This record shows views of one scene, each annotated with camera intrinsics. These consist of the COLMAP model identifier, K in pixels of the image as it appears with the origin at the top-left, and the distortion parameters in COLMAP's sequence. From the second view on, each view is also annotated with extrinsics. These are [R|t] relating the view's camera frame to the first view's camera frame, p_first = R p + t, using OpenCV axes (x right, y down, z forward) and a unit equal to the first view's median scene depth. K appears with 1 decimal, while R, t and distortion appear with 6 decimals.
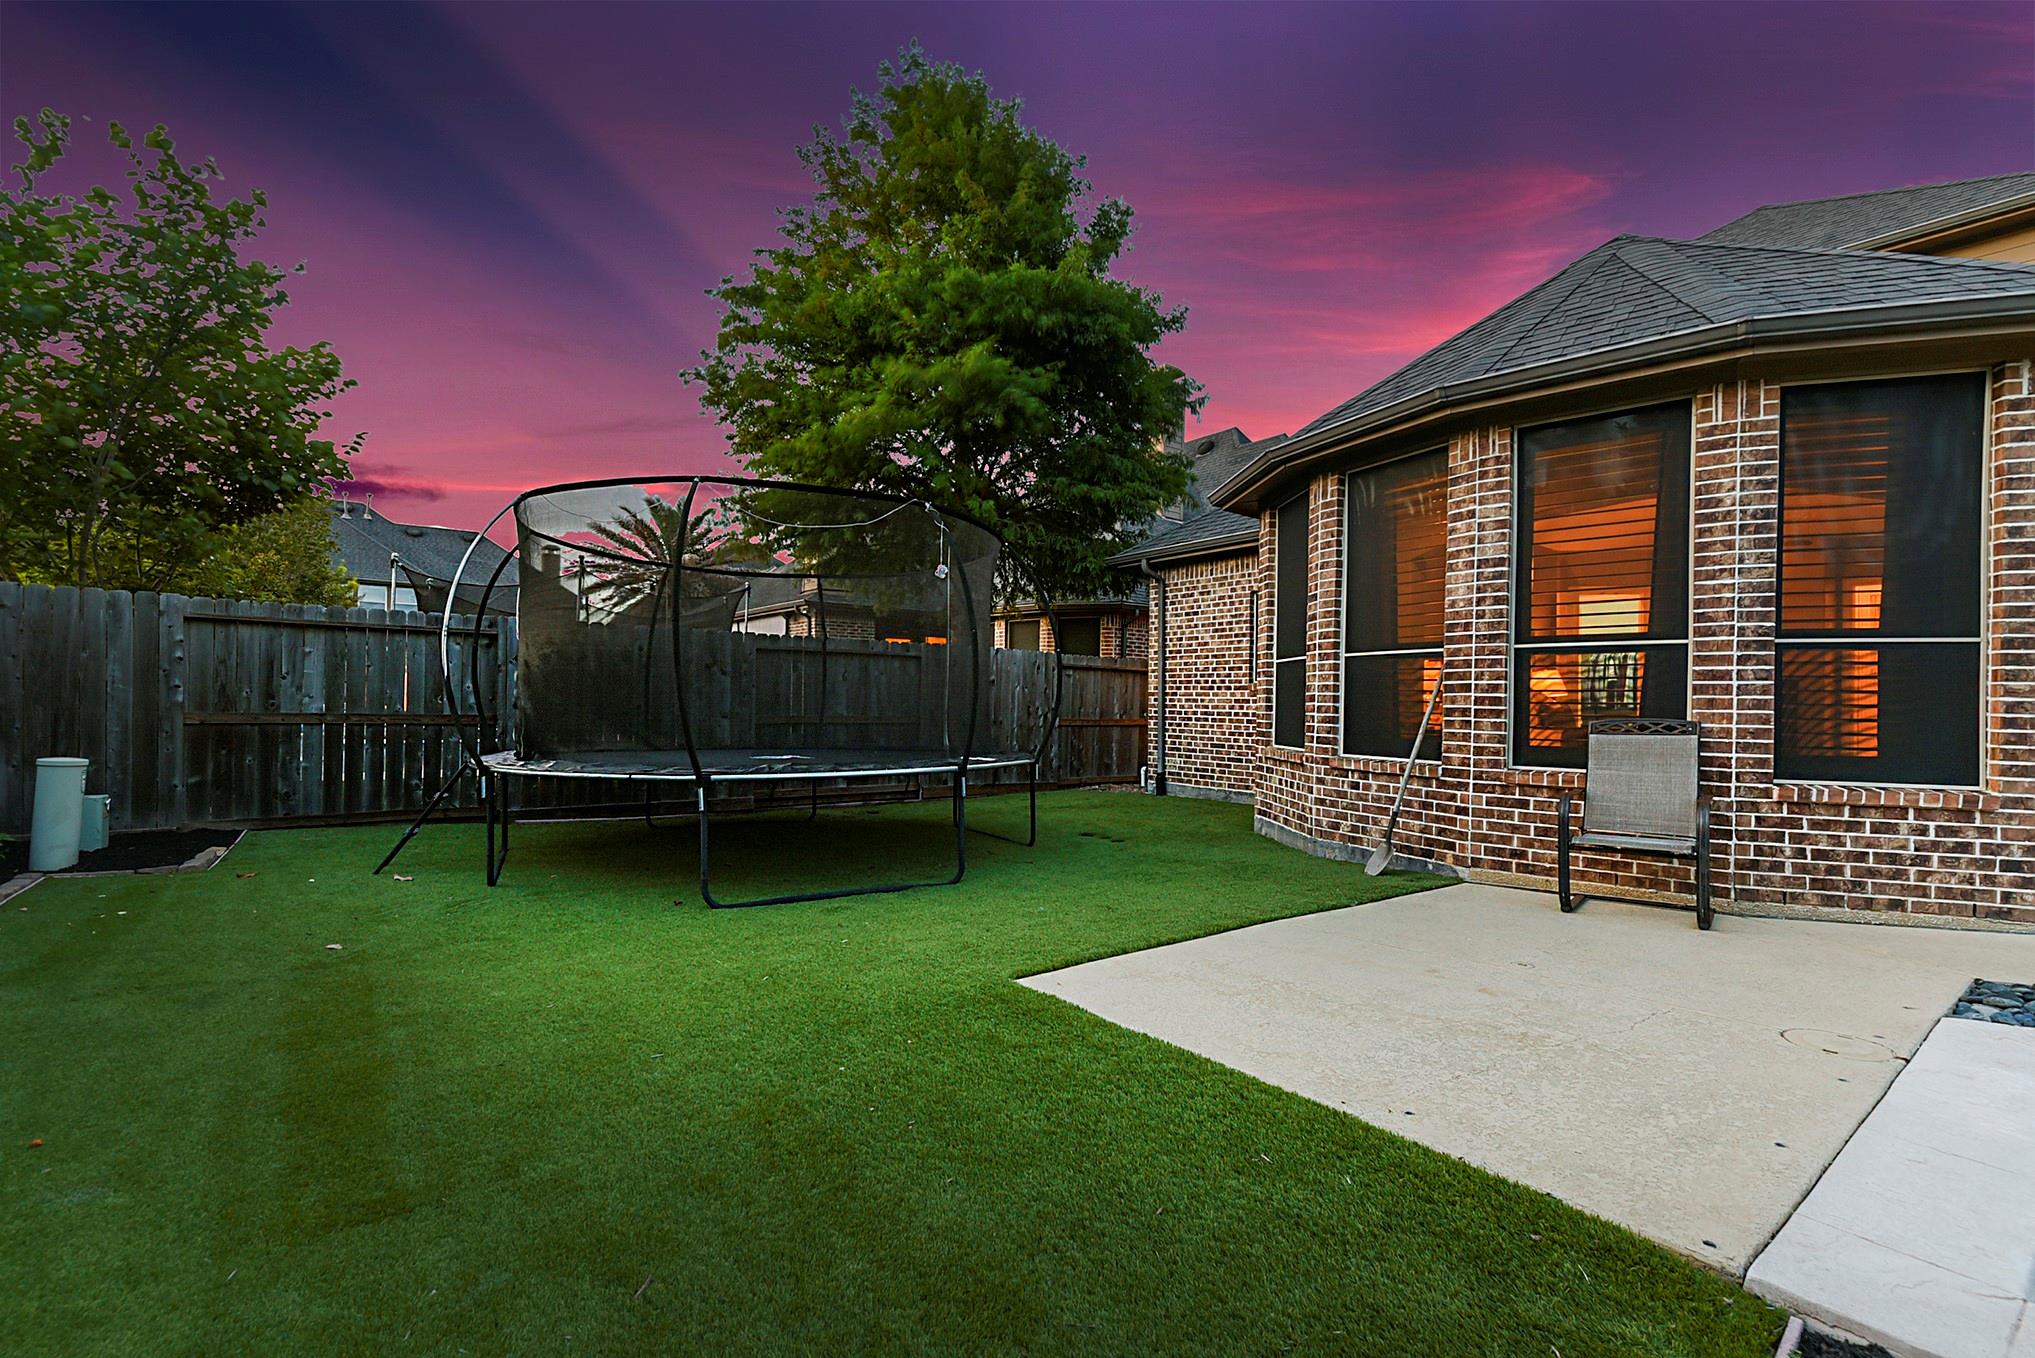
lens RADIAL K [[877.0, 0, 1025.6], [0, 877.0, 712.2], [0, 0, 1]] dist [0.016630, -0.012453]
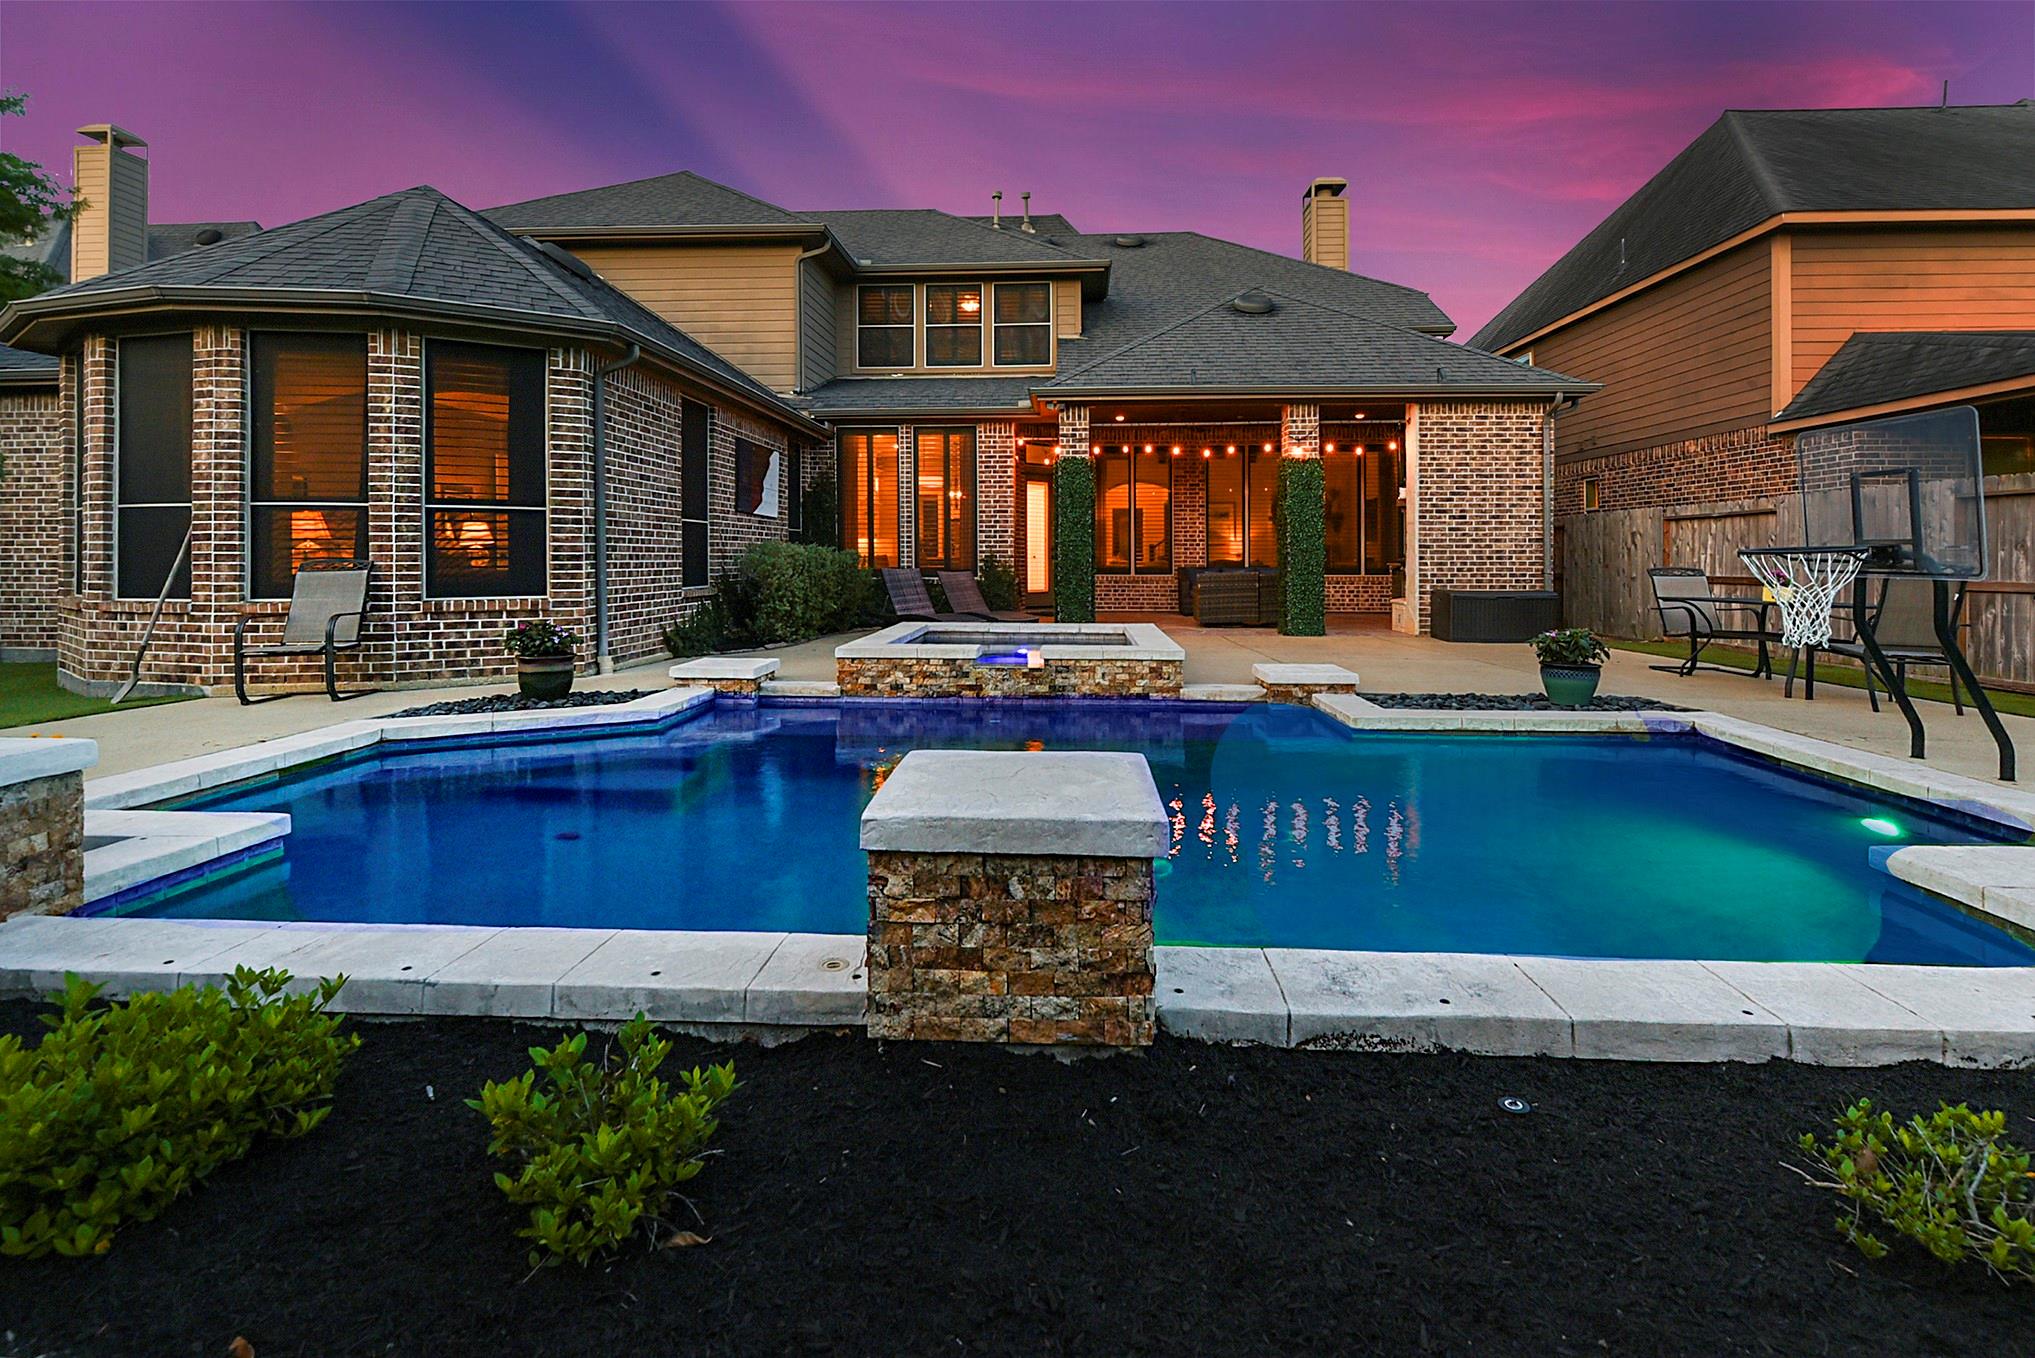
lens RADIAL K [[933.6, 0, 1030.9], [0, 933.6, 556.5], [0, 0, 1]] dist [0.016715, -0.009006]
pose [[0.657556, -0.014122, 0.753273, 0.273706], [0.019602, 0.999807, 0.001633, 0.019464], [-0.753150, 0.013692, 0.657706, -0.706663]]
